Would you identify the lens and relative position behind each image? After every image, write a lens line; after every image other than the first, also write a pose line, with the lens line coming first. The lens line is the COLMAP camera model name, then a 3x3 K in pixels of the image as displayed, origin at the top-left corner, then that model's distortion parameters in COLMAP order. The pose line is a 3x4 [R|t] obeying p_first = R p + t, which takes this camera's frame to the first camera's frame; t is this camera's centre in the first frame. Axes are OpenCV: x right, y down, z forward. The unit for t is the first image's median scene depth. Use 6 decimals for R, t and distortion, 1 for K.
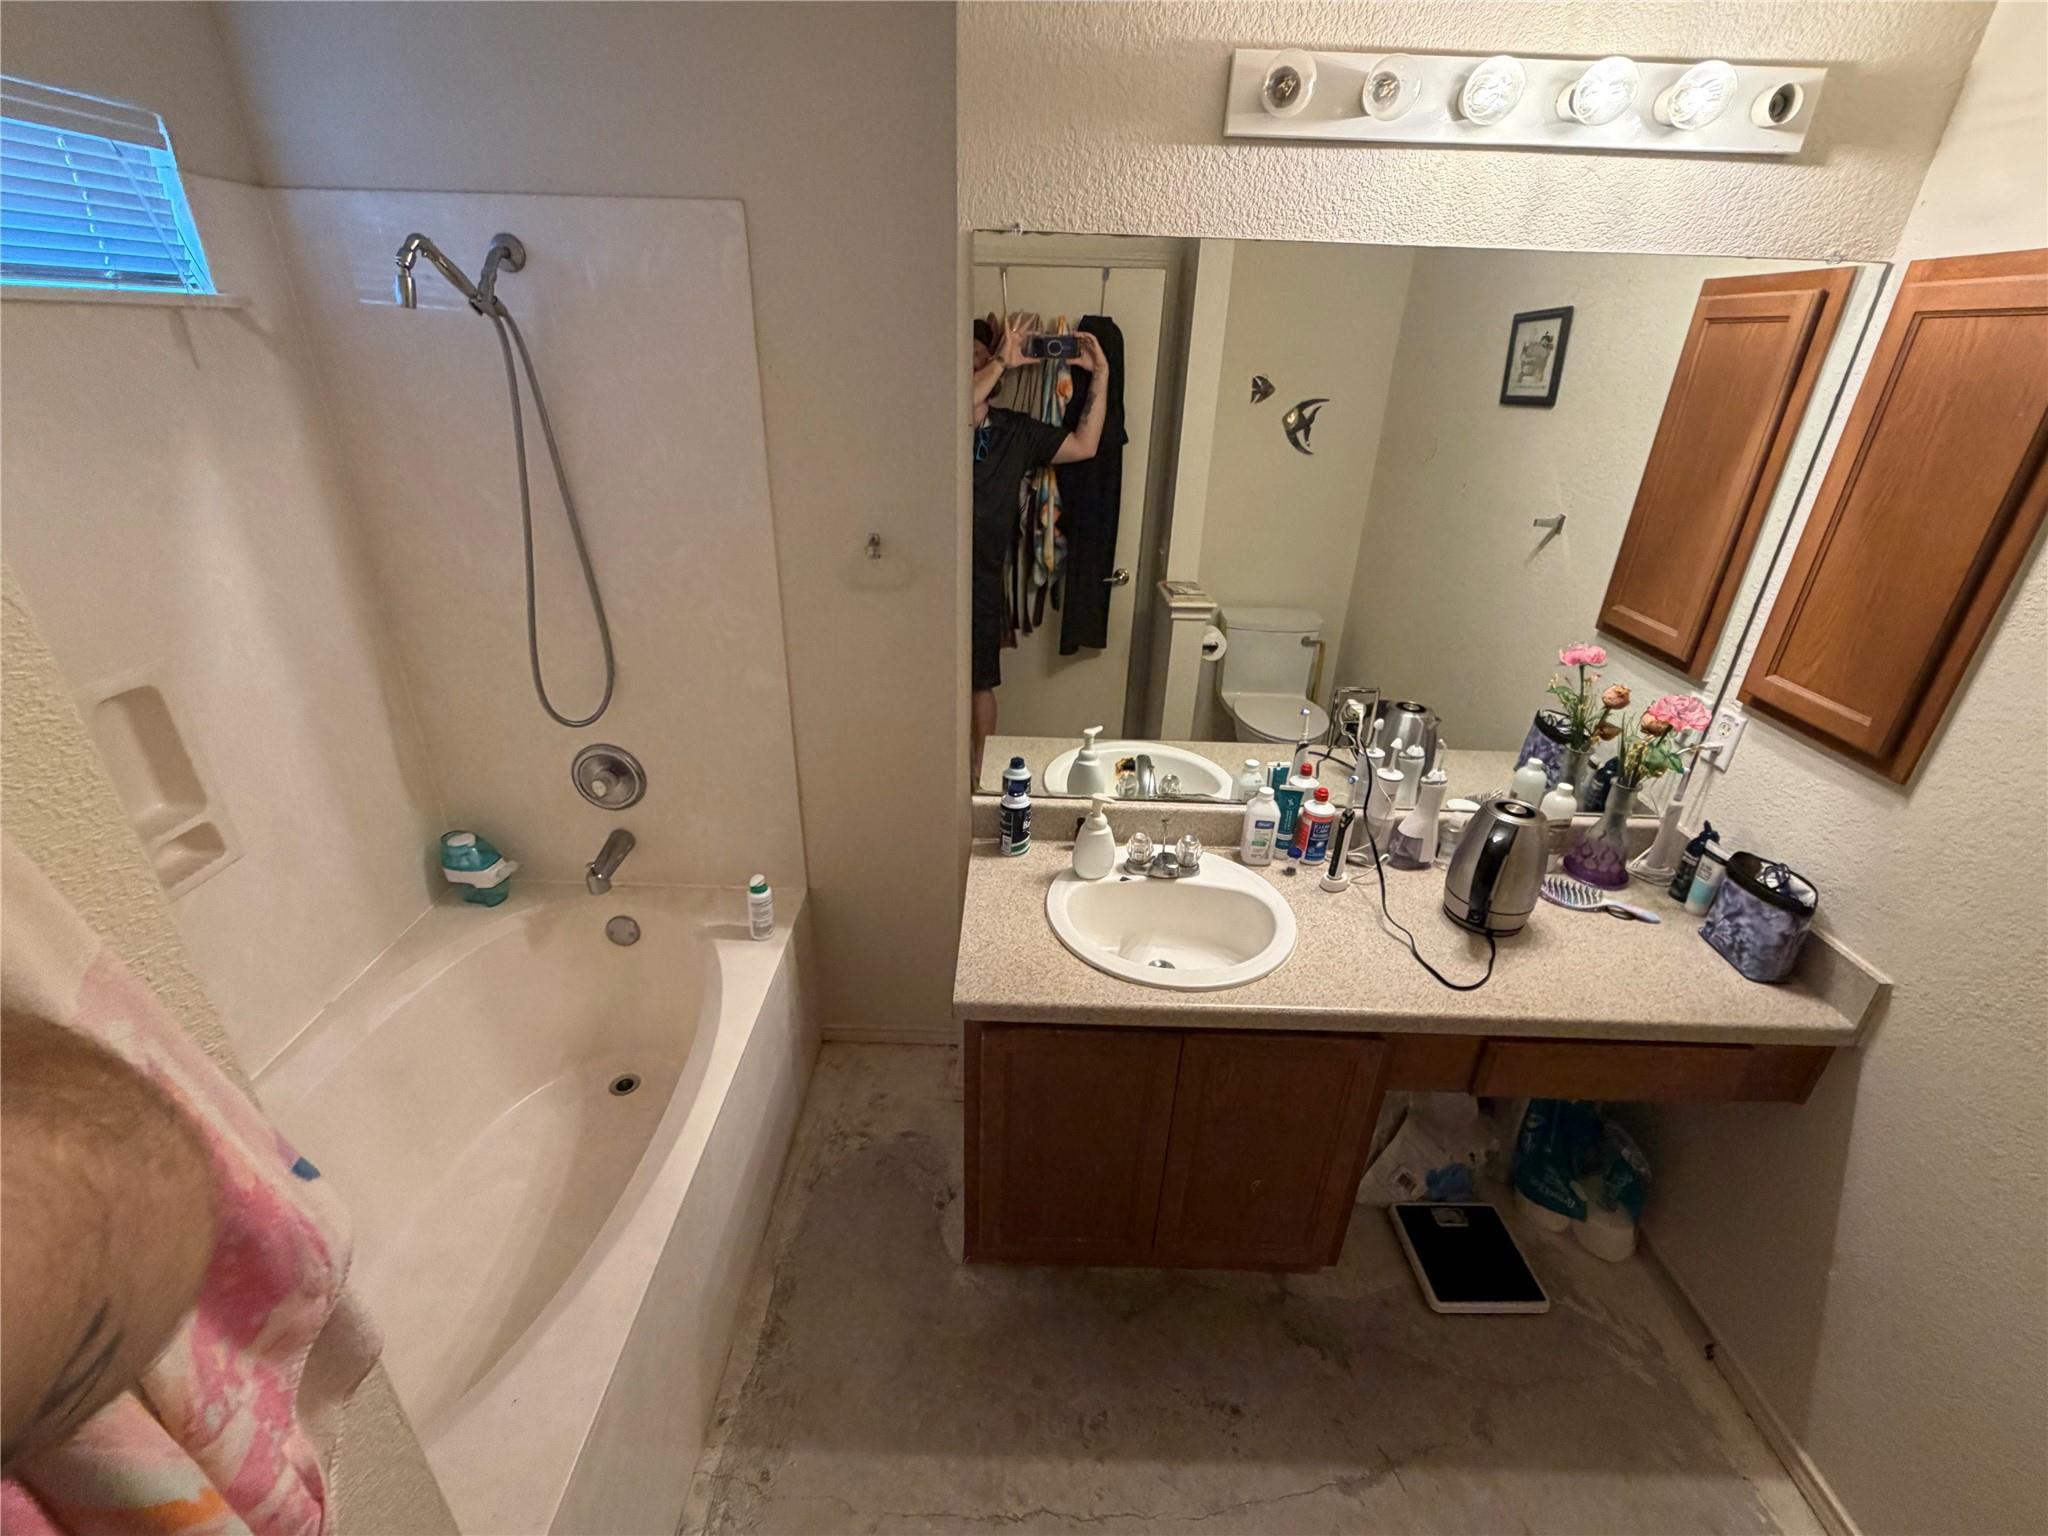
lens RADIAL K [[895.8, 0, 1024.0], [0, 895.8, 768.0], [0, 0, 1]] dist [0.000191, 0.000036]
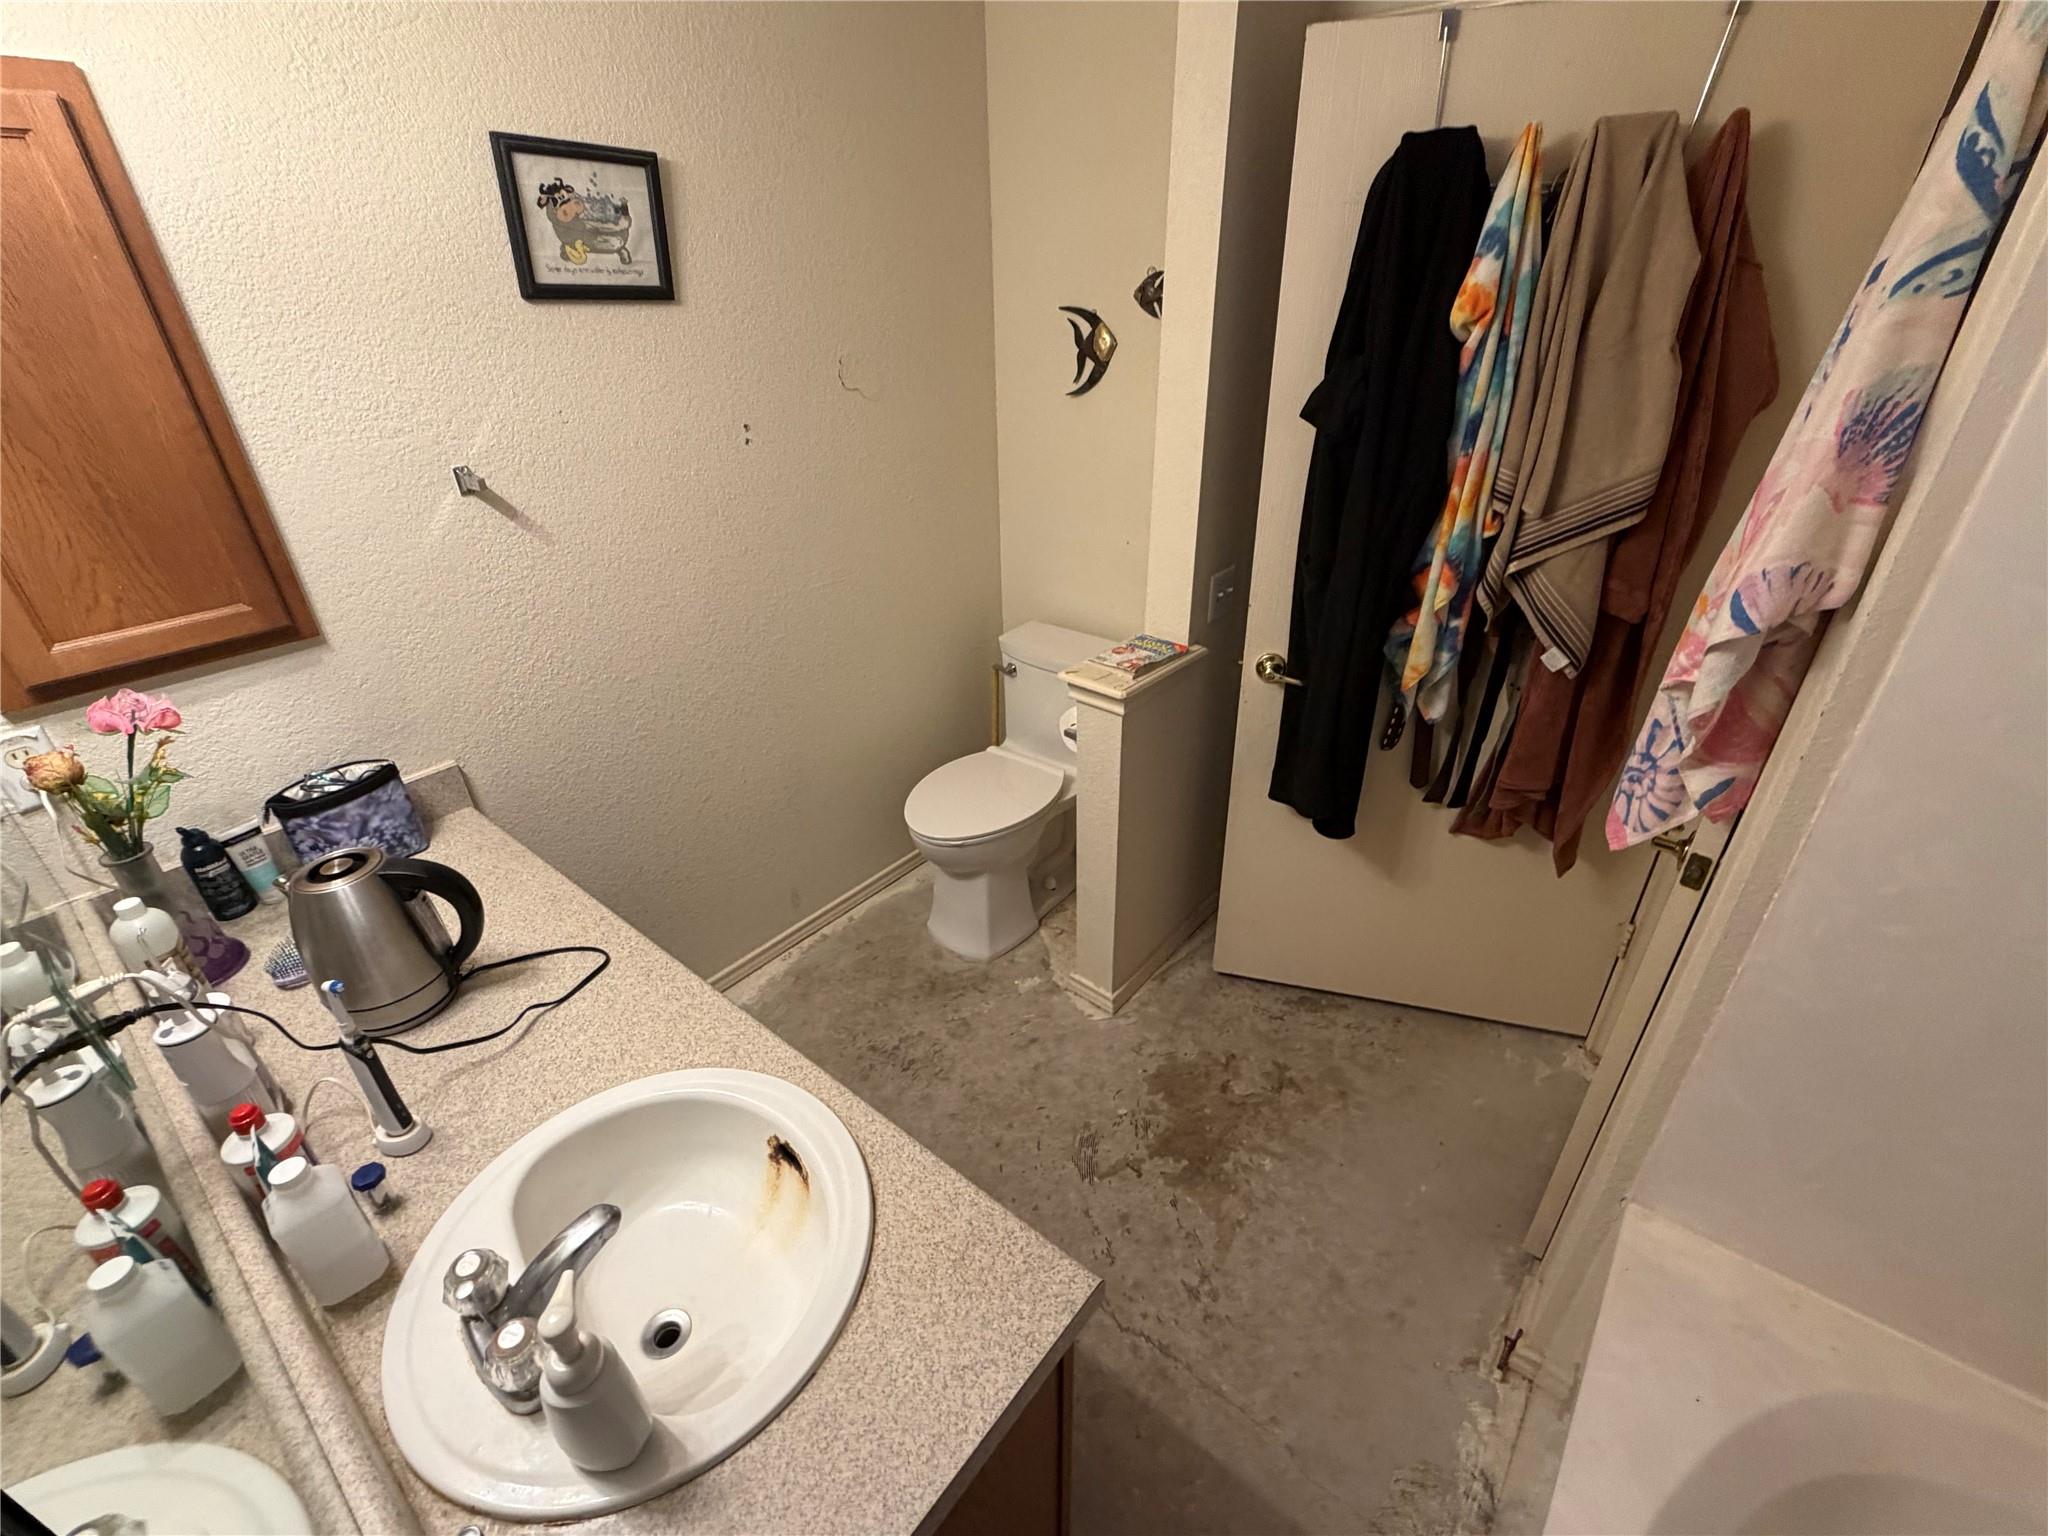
lens RADIAL K [[895.8, 0, 1024.0], [0, 895.8, 768.0], [0, 0, 1]] dist [0.000191, 0.000036]
pose [[-0.781810, -0.321527, 0.534222, -0.232955], [0.262884, 0.606940, 0.750011, -0.402452], [-0.565389, 0.726804, -0.389987, 0.944006]]
